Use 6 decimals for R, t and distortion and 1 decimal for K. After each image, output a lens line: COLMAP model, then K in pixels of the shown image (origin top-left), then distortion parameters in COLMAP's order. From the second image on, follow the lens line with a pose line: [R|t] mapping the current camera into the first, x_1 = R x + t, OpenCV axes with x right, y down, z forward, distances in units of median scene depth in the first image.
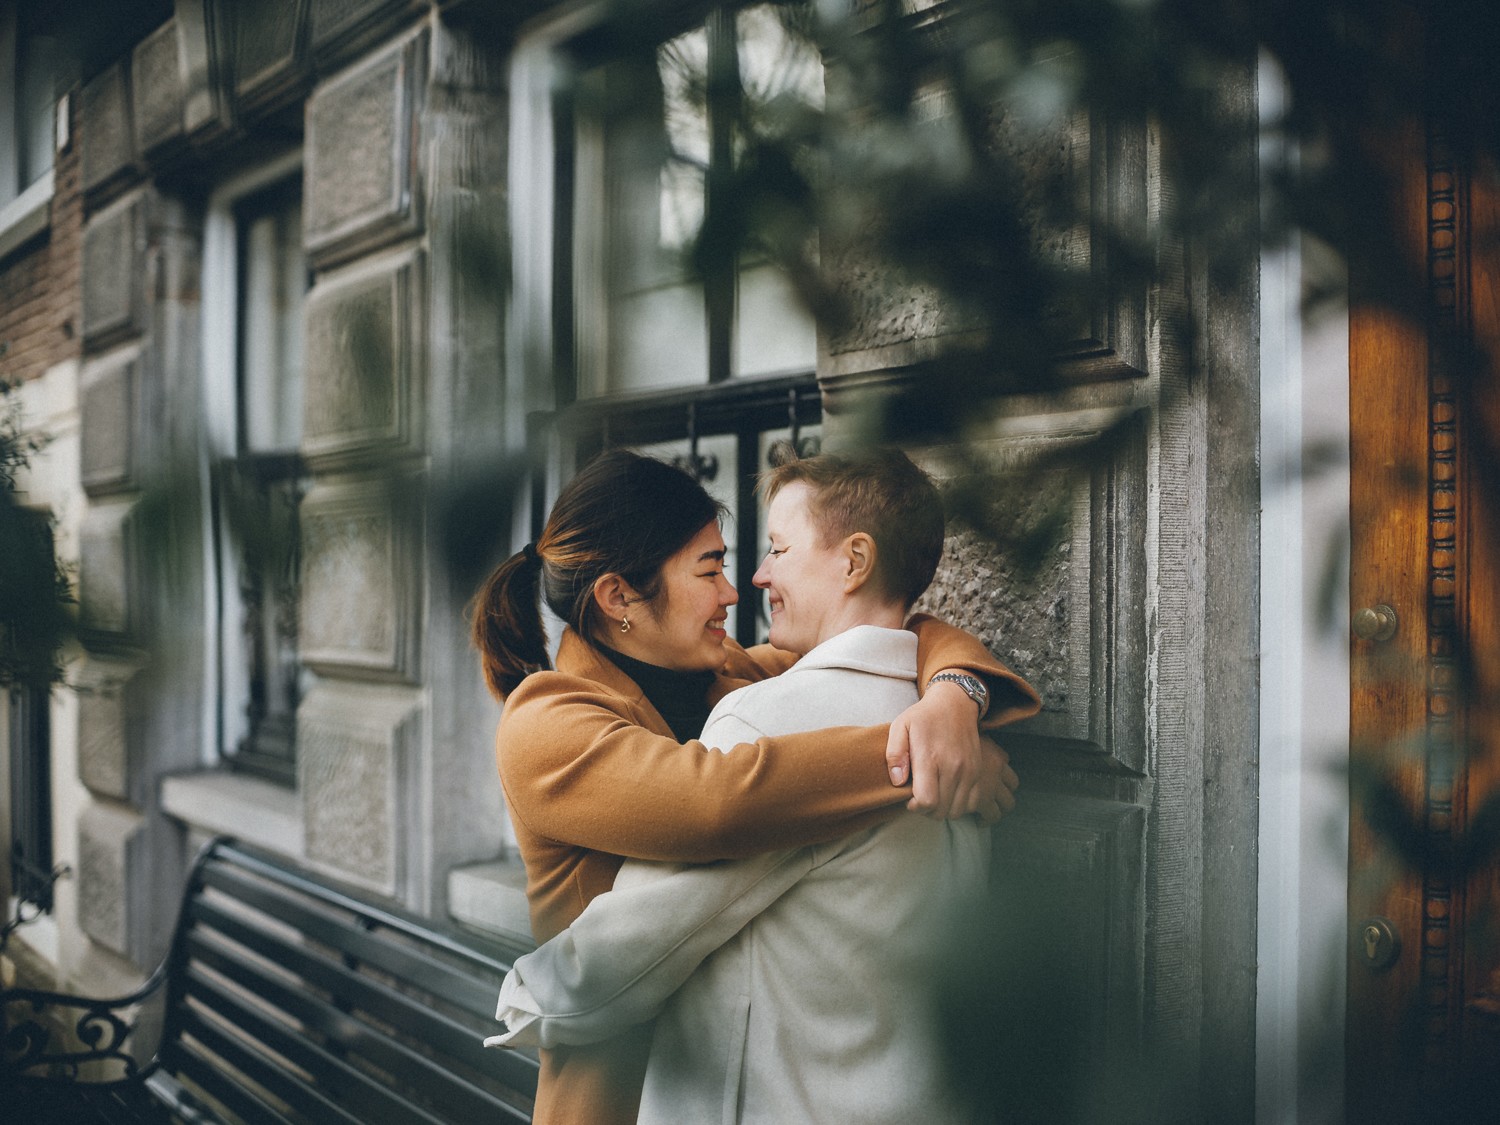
lens RADIAL K [[1964.3, 0, 750.0], [0, 1964.3, 562.5], [0, 0, 1]] dist [-0.124481, -0.018889]
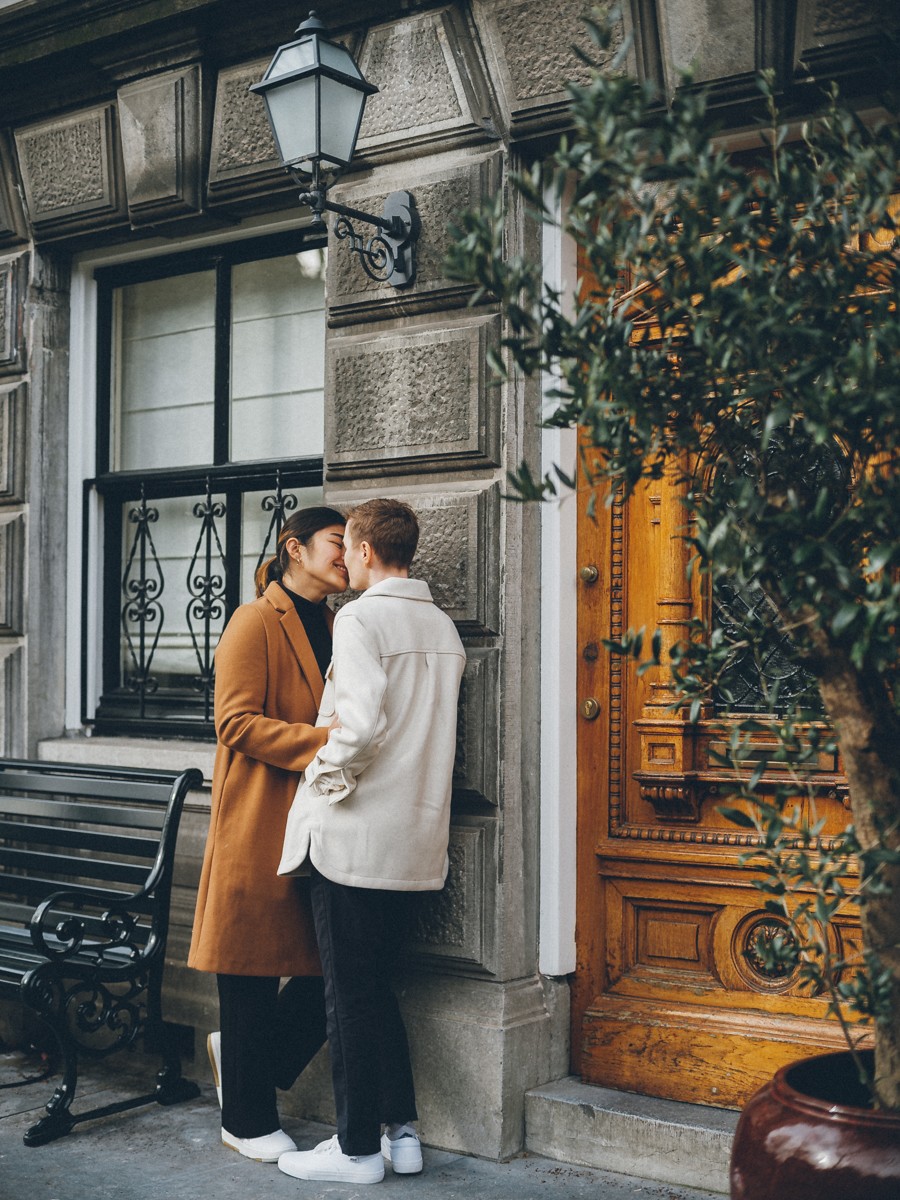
lens RADIAL K [[1723.2, 0, 449.5], [0, 1723.2, 633.6], [0, 0, 1]] dist [-0.136374, 0.089064]
pose [[0.942400, 0.008040, 0.334392, -0.548039], [-0.006071, 0.999958, -0.006932, 0.120726], [-0.334434, 0.004503, 0.942408, -0.941528]]
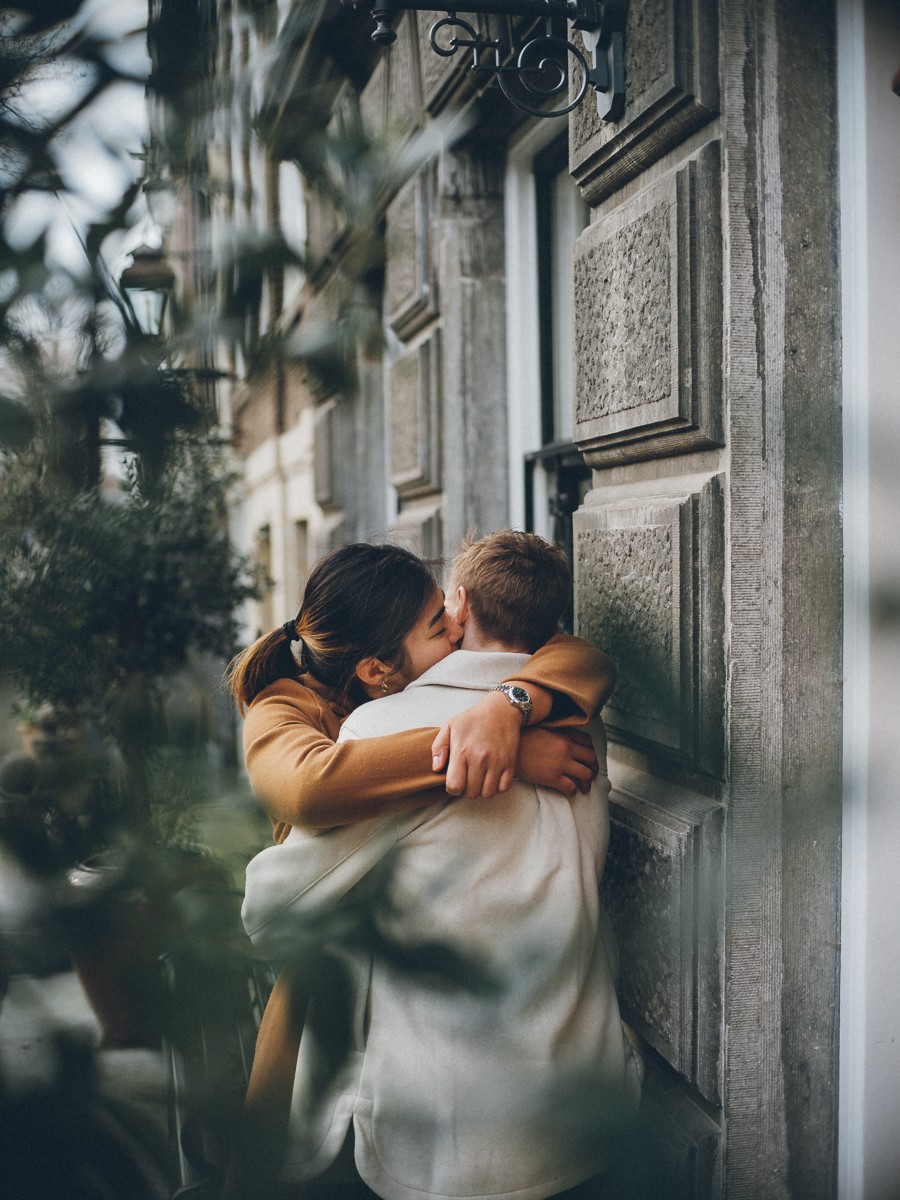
lens RADIAL K [[1645.2, 0, 450.7], [0, 1645.2, 611.7], [0, 0, 1]] dist [-0.136580, 0.034552]
pose [[0.926052, -0.003271, -0.377381, 0.421185], [0.022903, 0.998606, 0.047546, -0.045903], [0.376700, -0.052674, 0.924837, 0.009809]]
